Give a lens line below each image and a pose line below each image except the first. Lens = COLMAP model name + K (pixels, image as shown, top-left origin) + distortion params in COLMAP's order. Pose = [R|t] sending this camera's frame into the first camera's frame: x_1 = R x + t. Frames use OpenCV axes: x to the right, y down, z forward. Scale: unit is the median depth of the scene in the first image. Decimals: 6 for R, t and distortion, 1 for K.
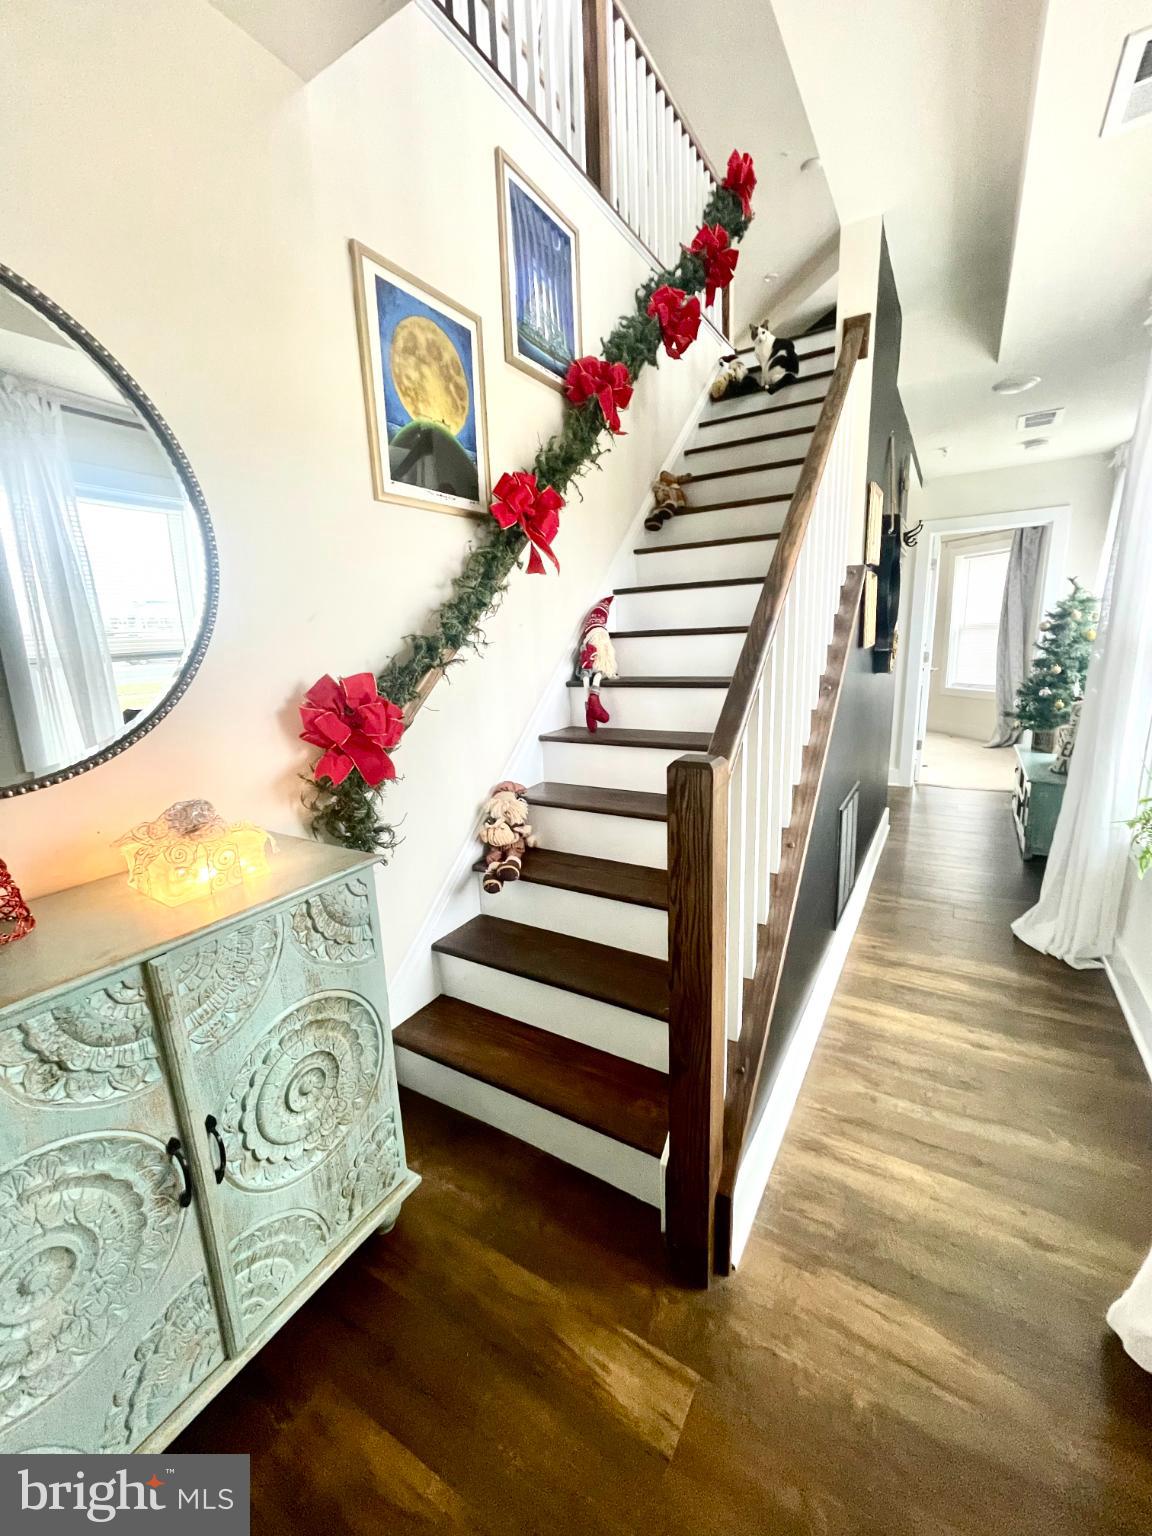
lens RADIAL K [[616.3, 0, 579.6], [0, 616.3, 763.0], [0, 0, 1]] dist [-0.001032, 0.000399]
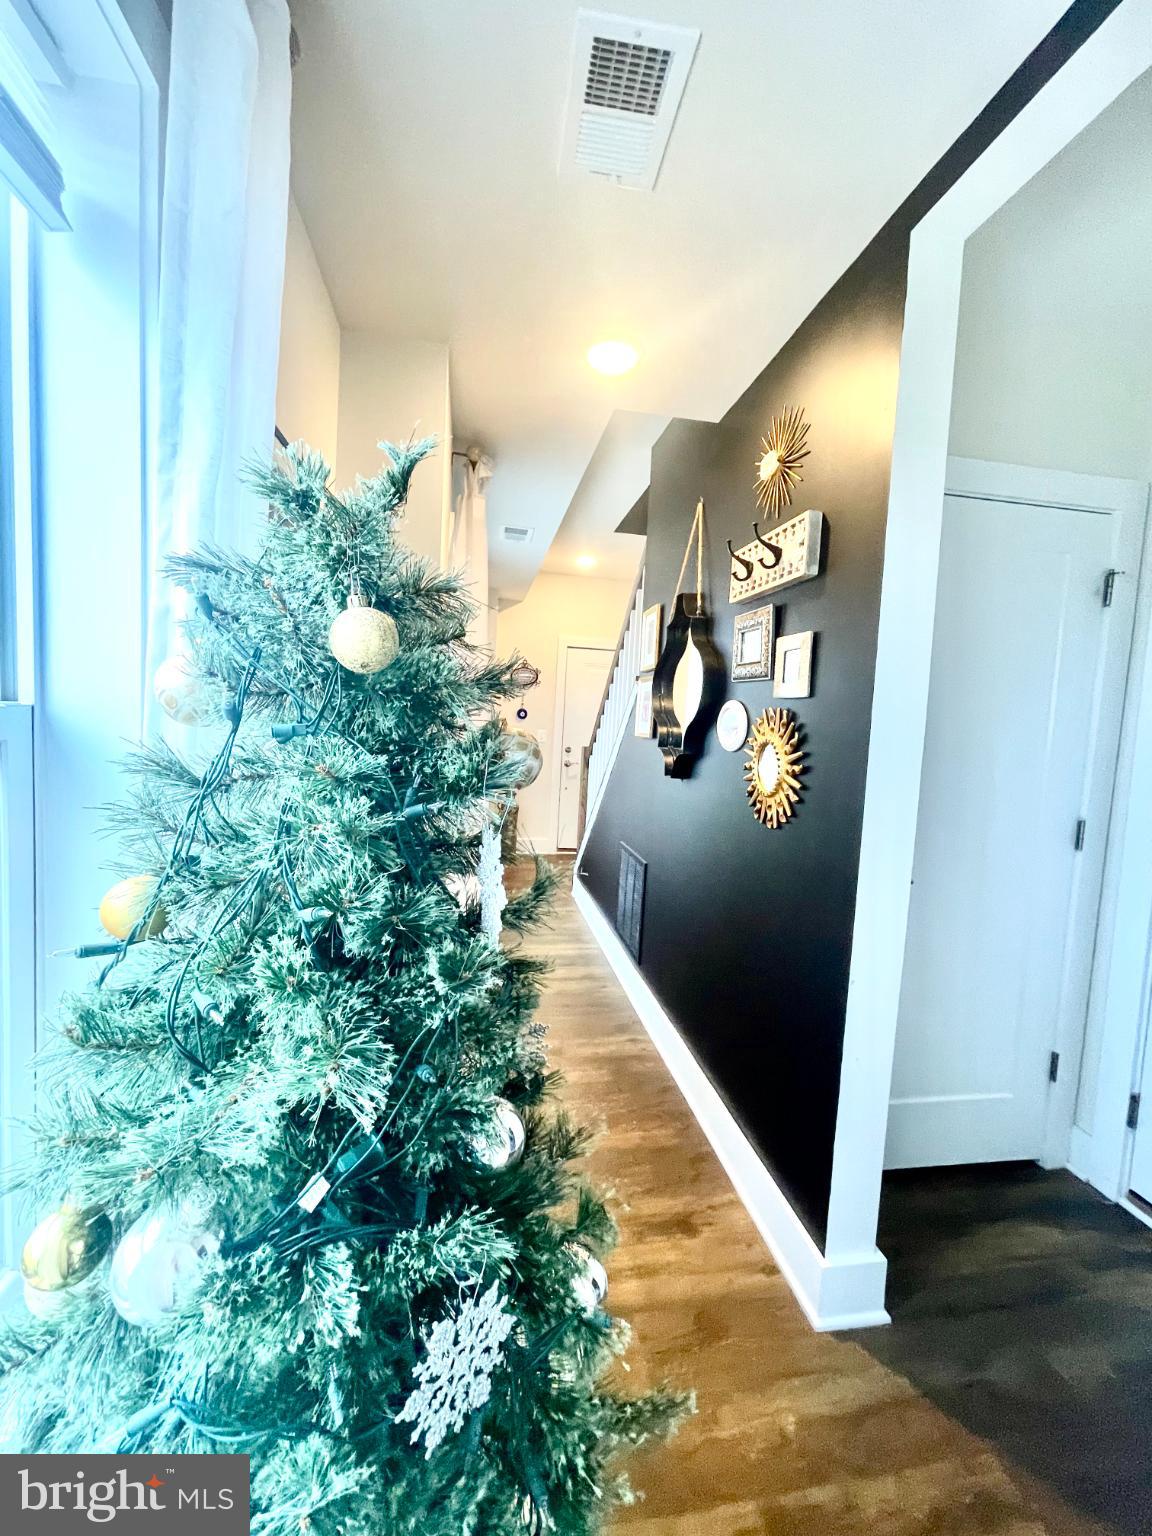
lens RADIAL K [[616.3, 0, 579.6], [0, 616.3, 763.0], [0, 0, 1]] dist [-0.001032, 0.000399]
pose [[-0.755209, 0.044045, -0.654003, 1.682649], [-0.157780, 0.956189, 0.246593, -0.538426], [0.636212, 0.289418, -0.715173, 2.236392]]
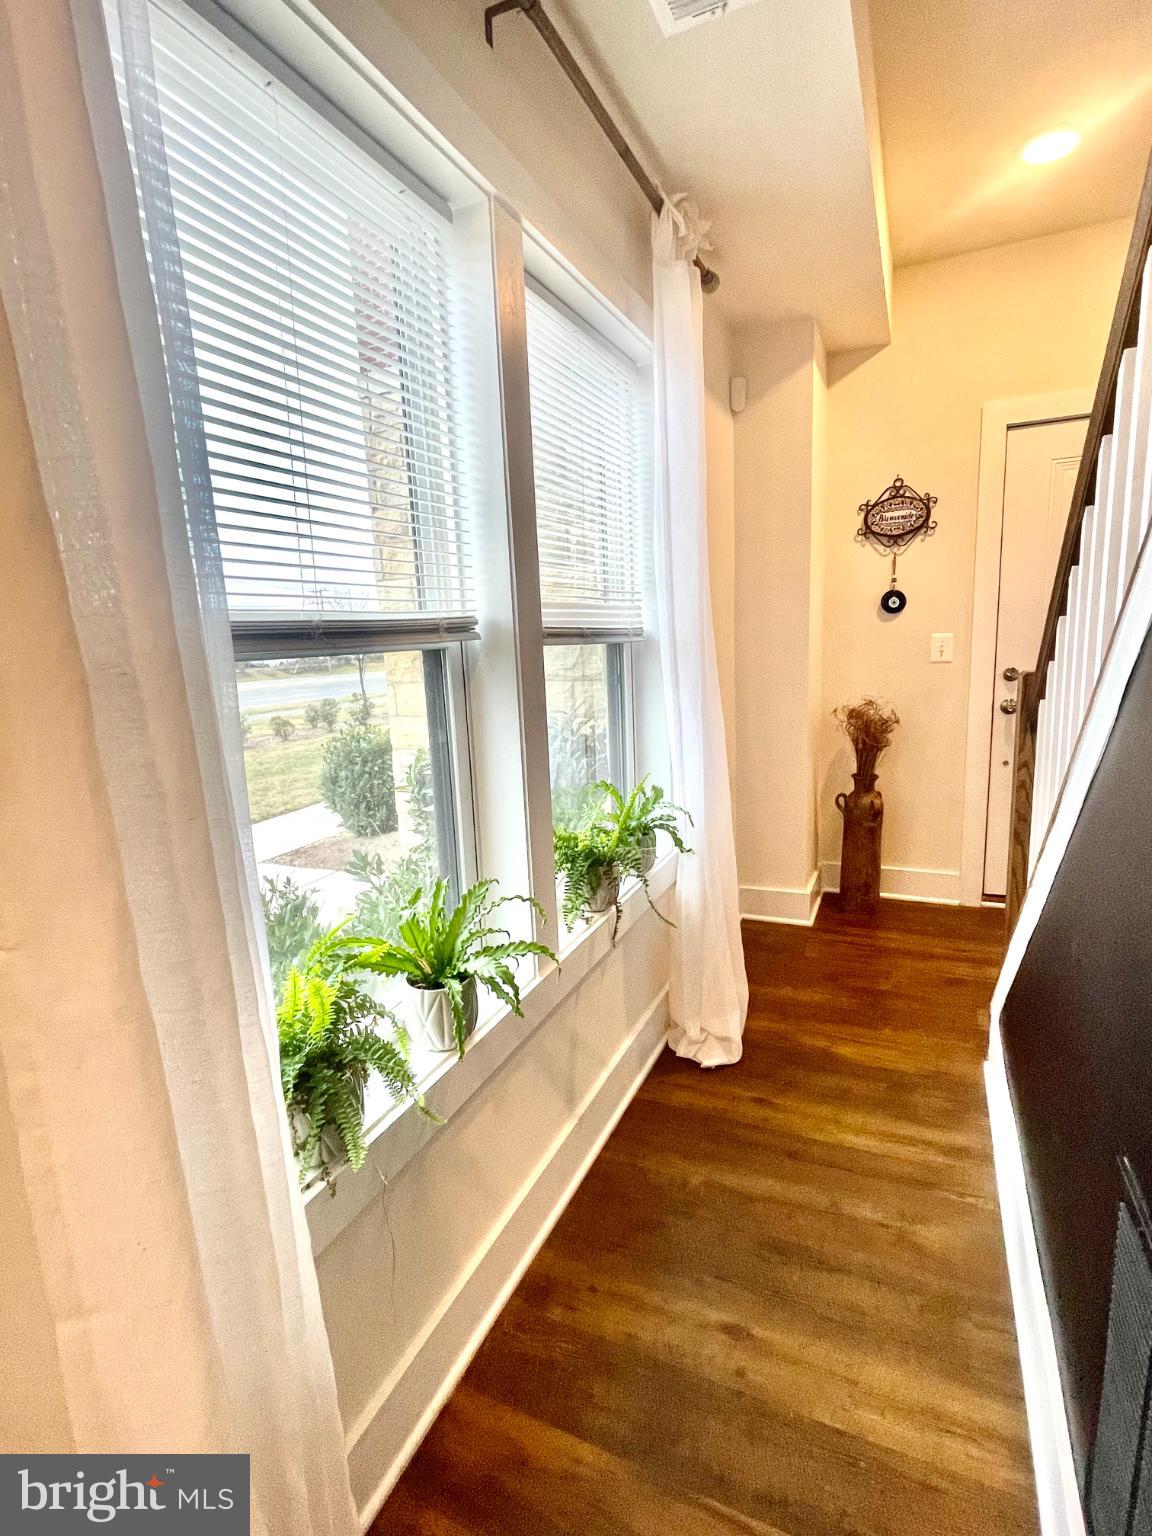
lens RADIAL K [[730.7, 0, 581.1], [0, 730.7, 764.7], [0, 0, 1]] dist [-0.001032, -0.000248]
pose [[-0.991385, 0.098575, -0.086246, 0.799607], [0.059492, 0.925524, 0.373987, -0.301424], [0.116689, 0.365634, -0.923415, 1.412588]]
